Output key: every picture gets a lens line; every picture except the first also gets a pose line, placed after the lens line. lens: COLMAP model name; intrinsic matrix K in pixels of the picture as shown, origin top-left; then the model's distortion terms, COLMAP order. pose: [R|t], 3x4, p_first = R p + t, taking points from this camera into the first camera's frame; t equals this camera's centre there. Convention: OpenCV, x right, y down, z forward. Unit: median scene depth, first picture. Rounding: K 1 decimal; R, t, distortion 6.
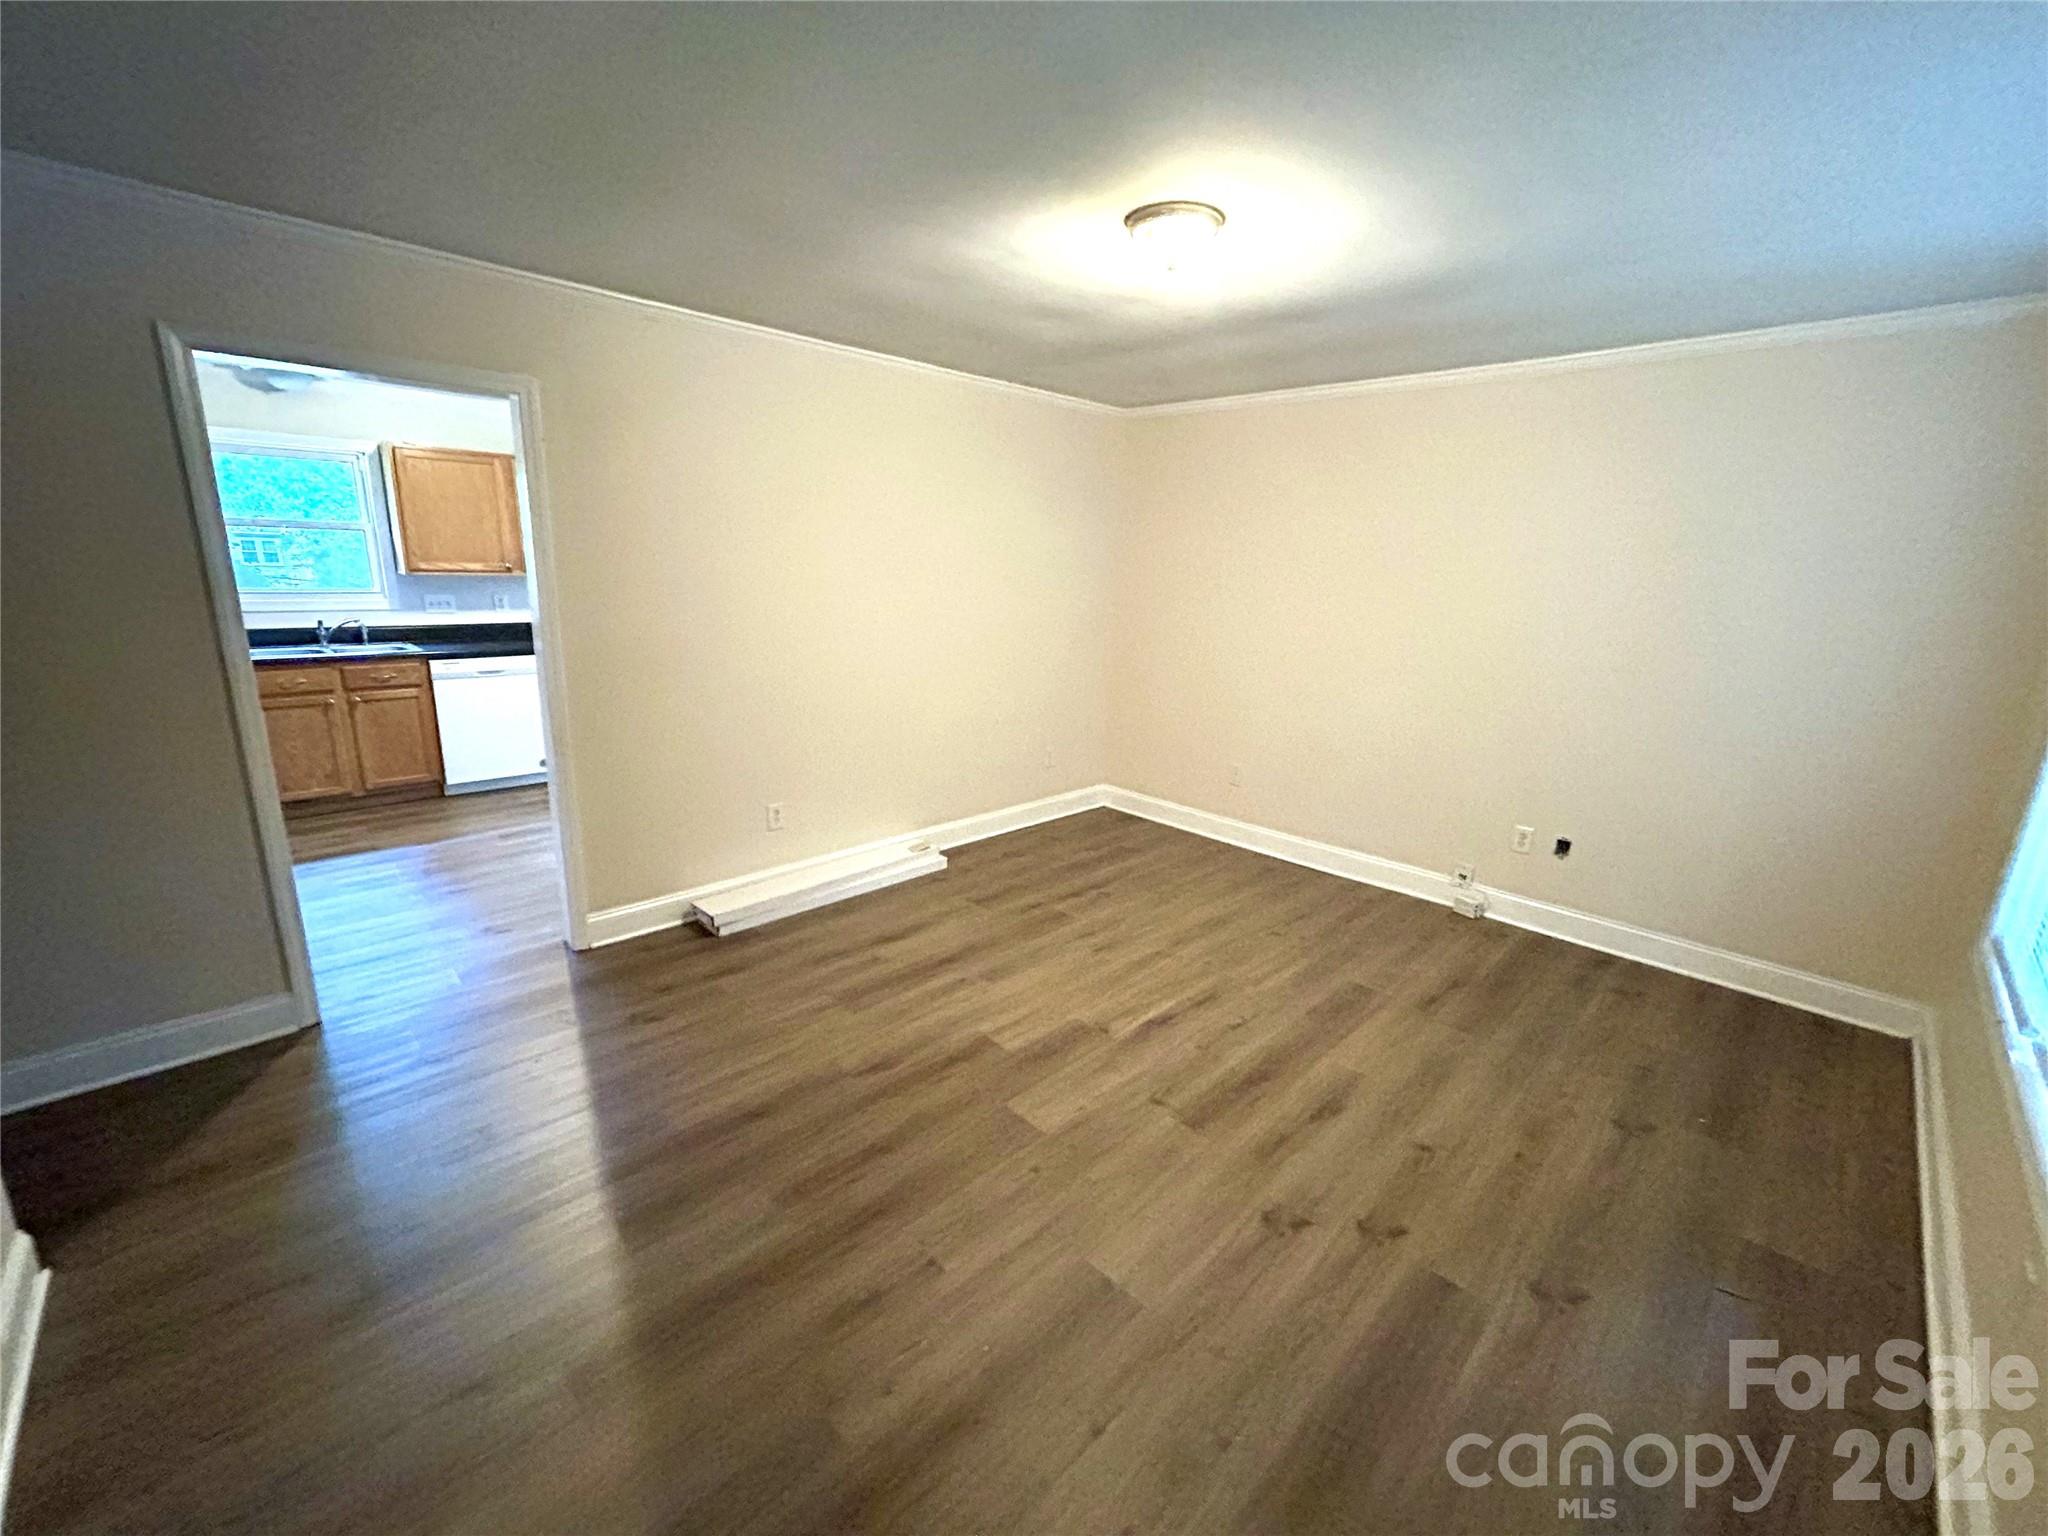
lens RADIAL K [[835.5, 0, 1024.0], [0, 835.5, 768.0], [0, 0, 1]] dist [0.002612, 0.000701]
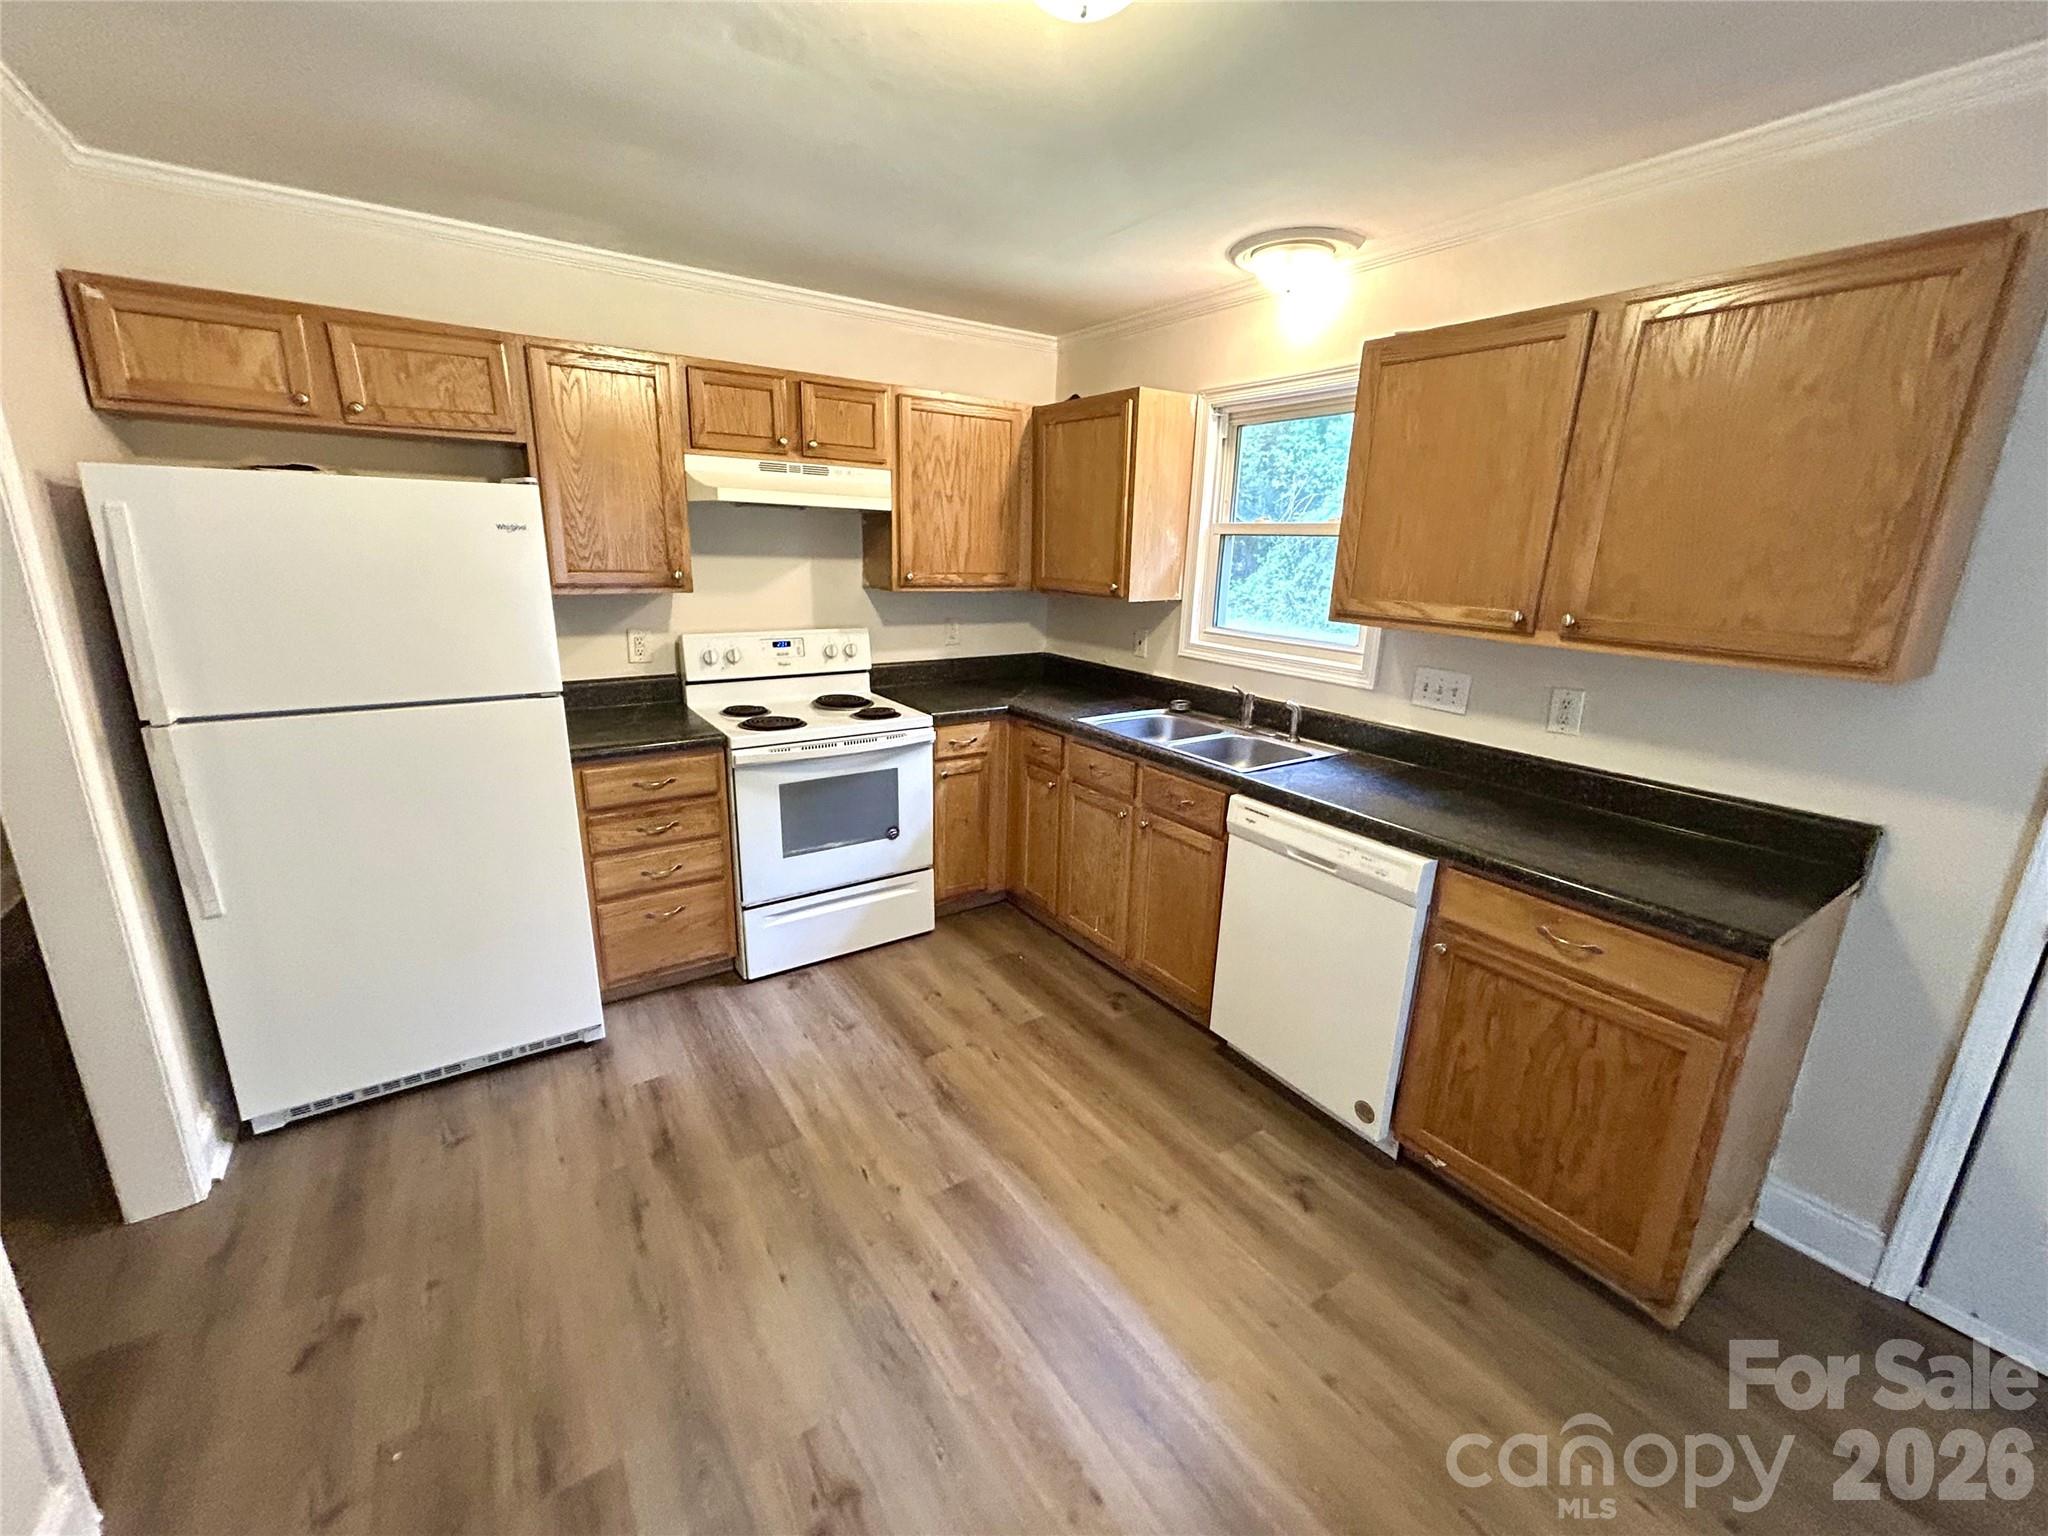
lens RADIAL K [[835.5, 0, 1024.0], [0, 835.5, 768.0], [0, 0, 1]] dist [0.002612, 0.000701]
pose [[-0.179654, 0.218784, -0.959092, -0.225748], [-0.275177, 0.924857, 0.262520, -0.235962], [0.944459, 0.311083, -0.105950, 0.928937]]
